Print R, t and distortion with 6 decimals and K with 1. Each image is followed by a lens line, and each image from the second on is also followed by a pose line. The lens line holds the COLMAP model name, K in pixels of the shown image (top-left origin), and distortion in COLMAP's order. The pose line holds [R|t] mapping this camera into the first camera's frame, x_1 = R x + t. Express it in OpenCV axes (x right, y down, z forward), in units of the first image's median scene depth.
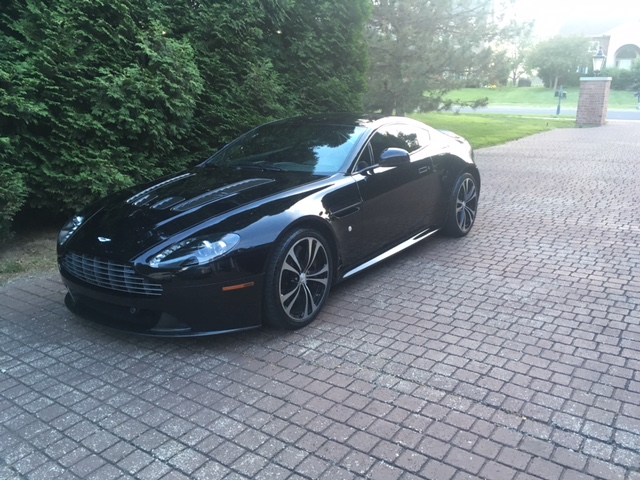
lens RADIAL K [[541.1, 0, 320.9], [0, 541.1, 238.1], [0, 0, 1]] dist [0.048683, -0.040476]
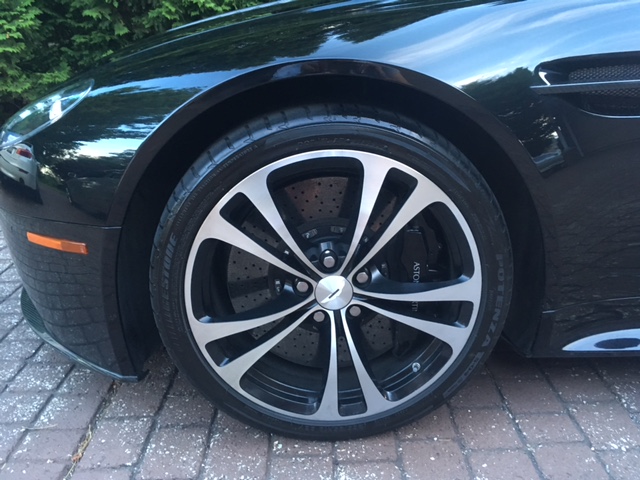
lens RADIAL K [[541.1, 0, 321.8], [0, 541.1, 239.3], [0, 0, 1]] dist [0.048683, -0.040476]
pose [[0.606027, 0.292015, -0.739904, 0.157826], [-0.199446, 0.956247, 0.214040, -0.012870], [0.770034, 0.017856, 0.637753, 0.762056]]
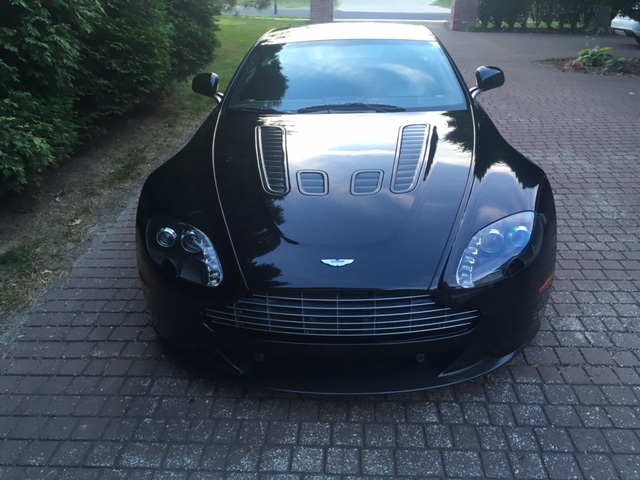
lens RADIAL K [[541.1, 0, 320.4], [0, 541.1, 239.8], [0, 0, 1]] dist [0.048683, -0.040476]
pose [[0.840233, -0.222338, 0.494545, -0.635666], [0.135175, 0.969159, 0.206053, -0.133721], [-0.525106, -0.106282, 0.844374, 0.455601]]
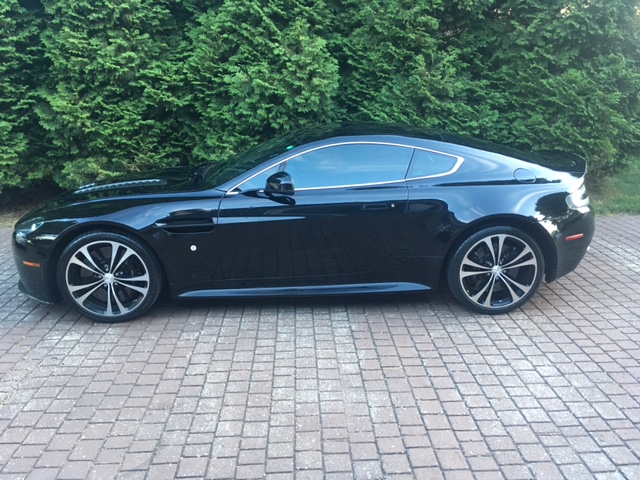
lens RADIAL K [[541.1, 0, 320.2], [0, 541.1, 240.2], [0, 0, 1]] dist [0.048683, -0.040476]
pose [[0.628481, 0.244363, -0.738443, 0.930473], [-0.214051, 0.967049, 0.137837, -0.218006], [0.747793, 0.071437, 0.660078, 0.566542]]
